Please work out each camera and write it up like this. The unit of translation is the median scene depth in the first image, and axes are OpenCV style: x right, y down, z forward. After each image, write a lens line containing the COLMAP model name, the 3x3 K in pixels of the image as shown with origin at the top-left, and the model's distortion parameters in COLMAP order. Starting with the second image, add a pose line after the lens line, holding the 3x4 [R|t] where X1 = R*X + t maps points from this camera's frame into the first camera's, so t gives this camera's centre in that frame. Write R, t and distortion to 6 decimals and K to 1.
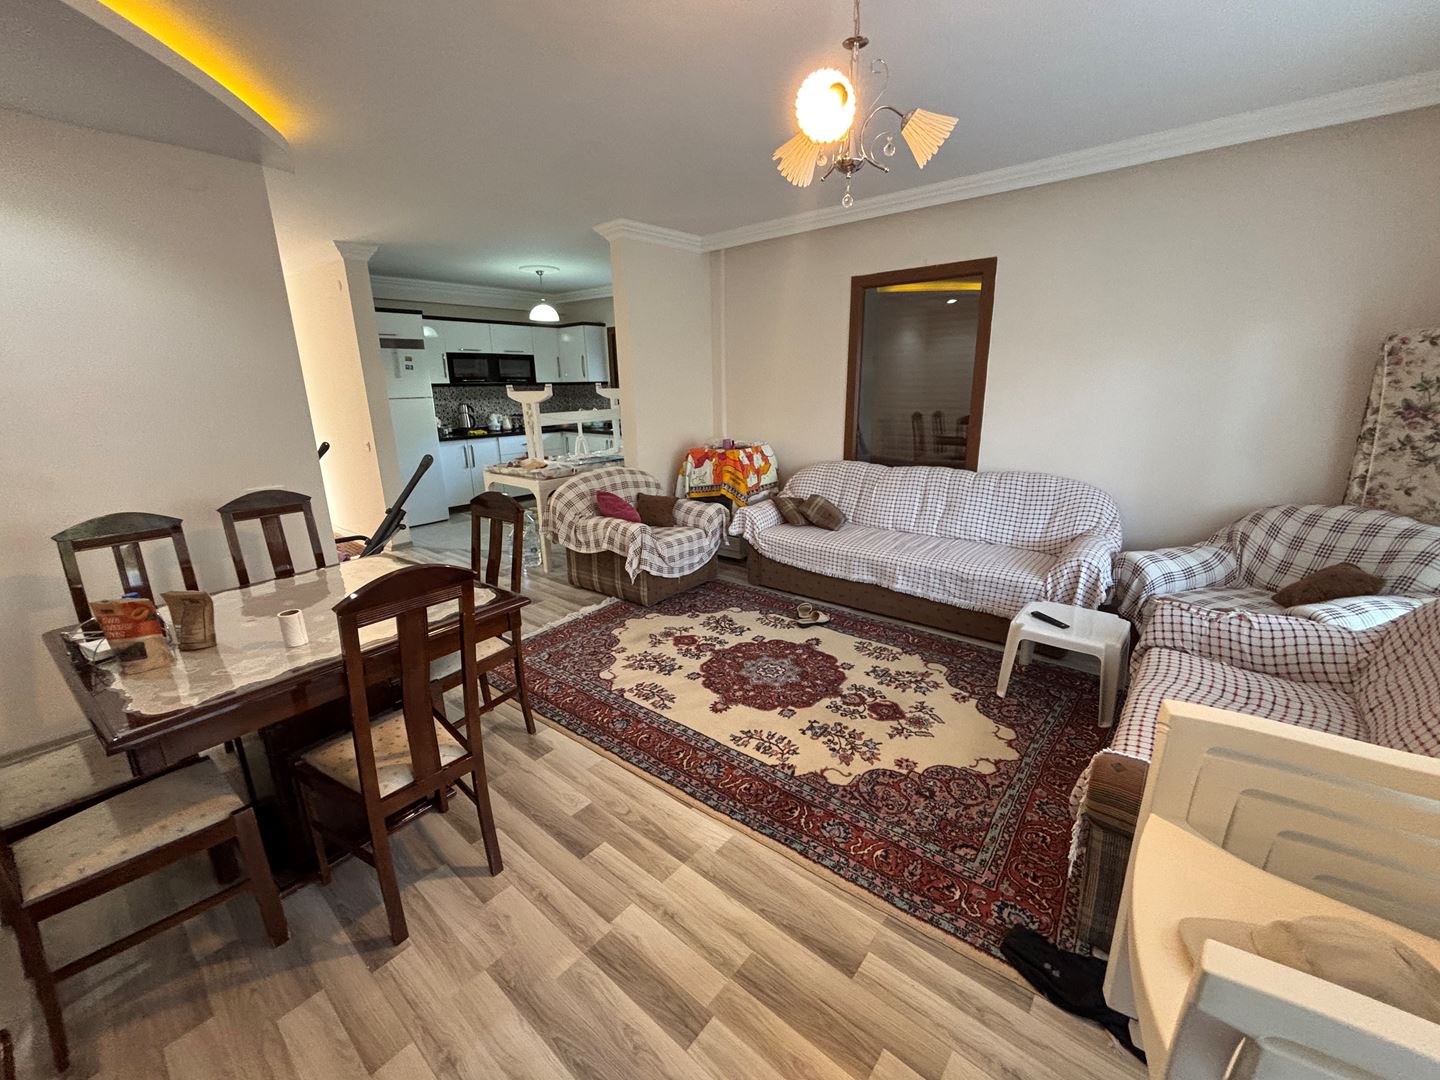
lens RADIAL K [[584.4, 0, 720.0], [0, 584.4, 540.0], [0, 0, 1]] dist [-0.003260, -0.000155]
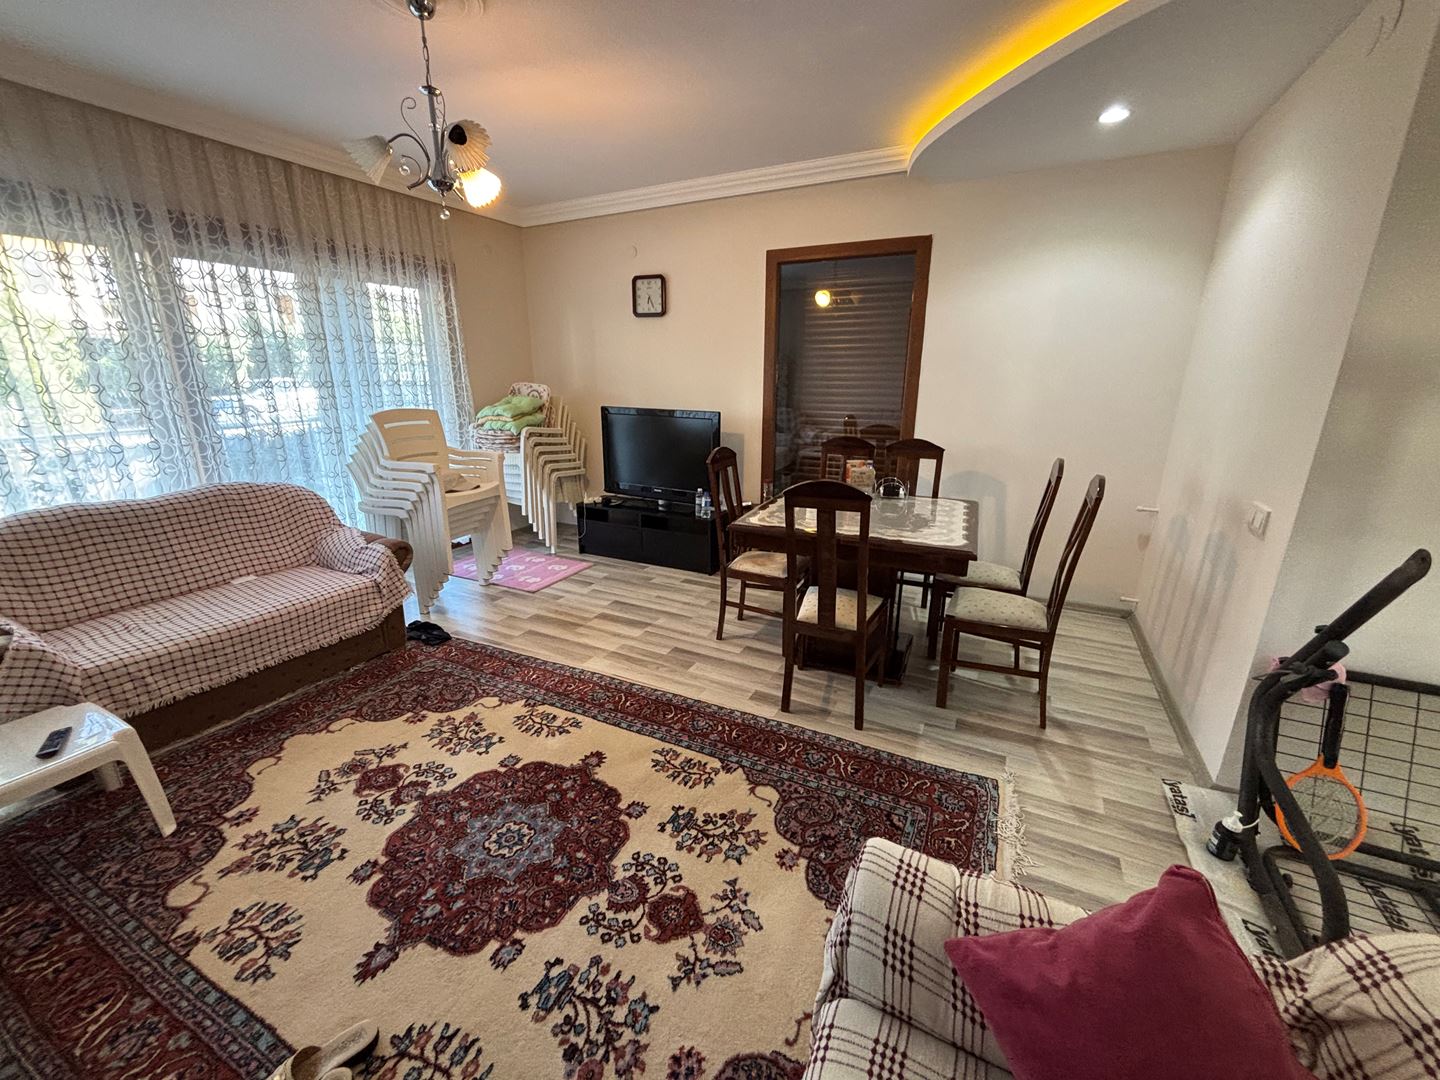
lens RADIAL K [[579.4, 0, 717.6], [0, 579.4, 539.9], [0, 0, 1]] dist [-0.006445, 0.003098]
pose [[-0.975273, 0.077801, -0.206858, -0.026615], [-0.042437, 0.852646, 0.520763, -0.414103], [0.216892, 0.516664, -0.828261, 1.586242]]
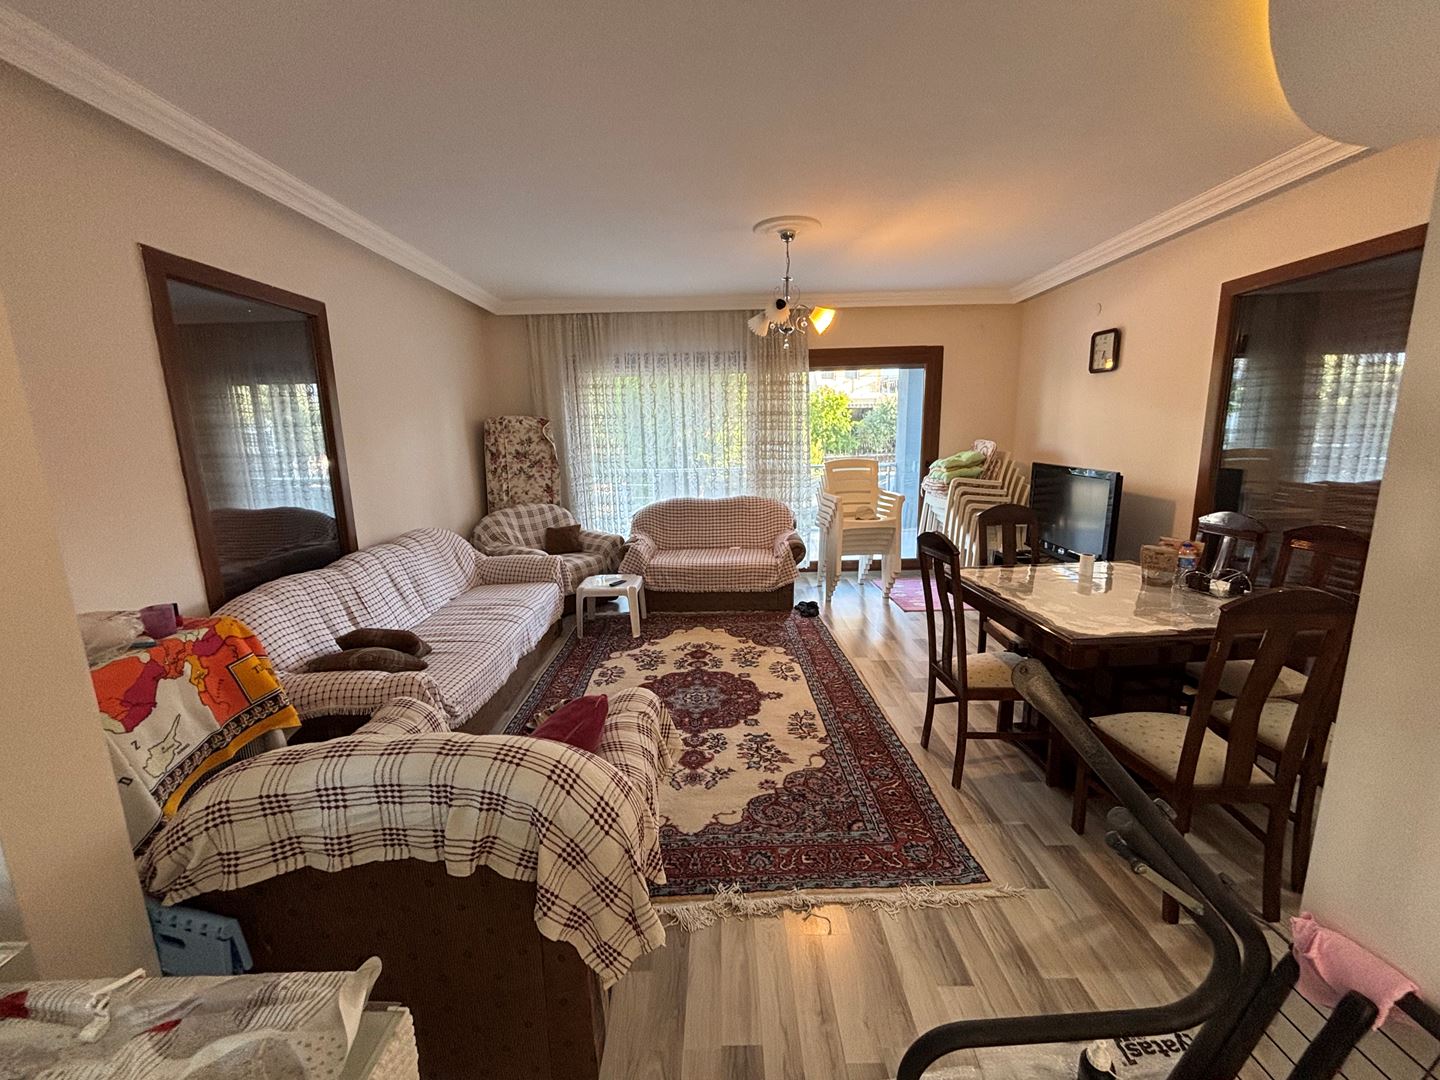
lens RADIAL K [[566.8, 0, 721.1], [0, 566.8, 544.8], [0, 0, 1]] dist [0.000162, 0.000021]
pose [[-0.646386, -0.117905, 0.753846, -0.791599], [0.233270, 0.910147, 0.342370, -0.431131], [-0.726478, 0.397153, -0.560803, 1.648983]]
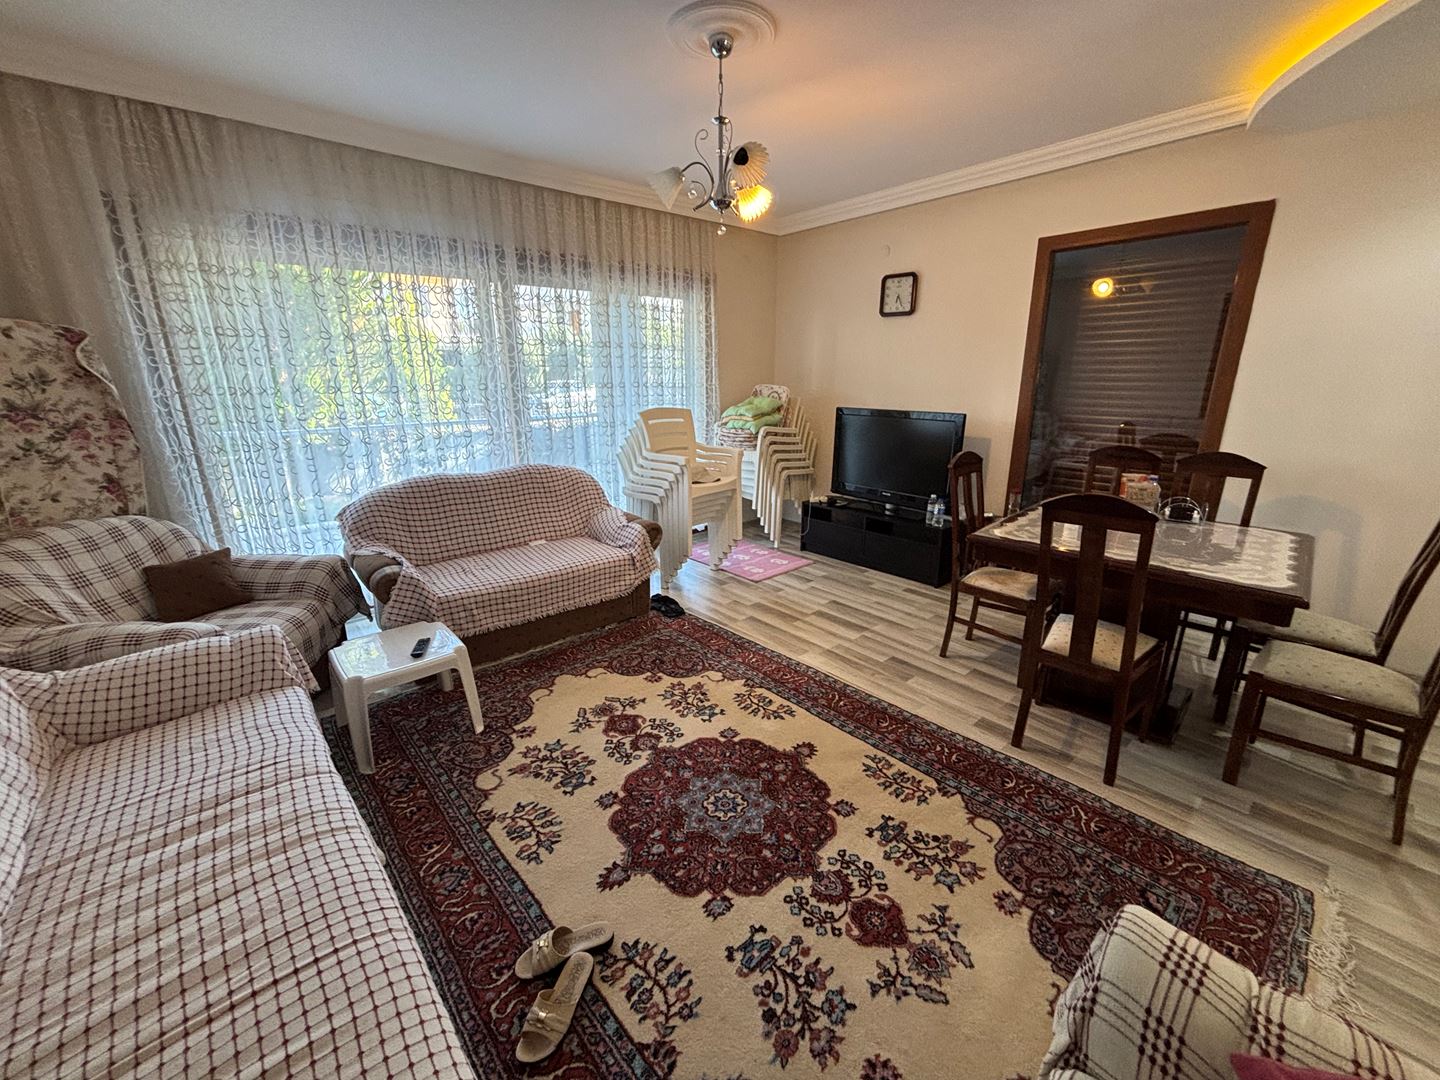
lens RADIAL K [[579.4, 0, 717.6], [0, 579.4, 539.9], [0, 0, 1]] dist [-0.006445, 0.003098]
pose [[-0.987610, -0.020680, 0.155562, 0.000862], [0.063220, 0.854854, 0.515002, -0.417605], [-0.143633, 0.518456, -0.842955, 1.599949]]
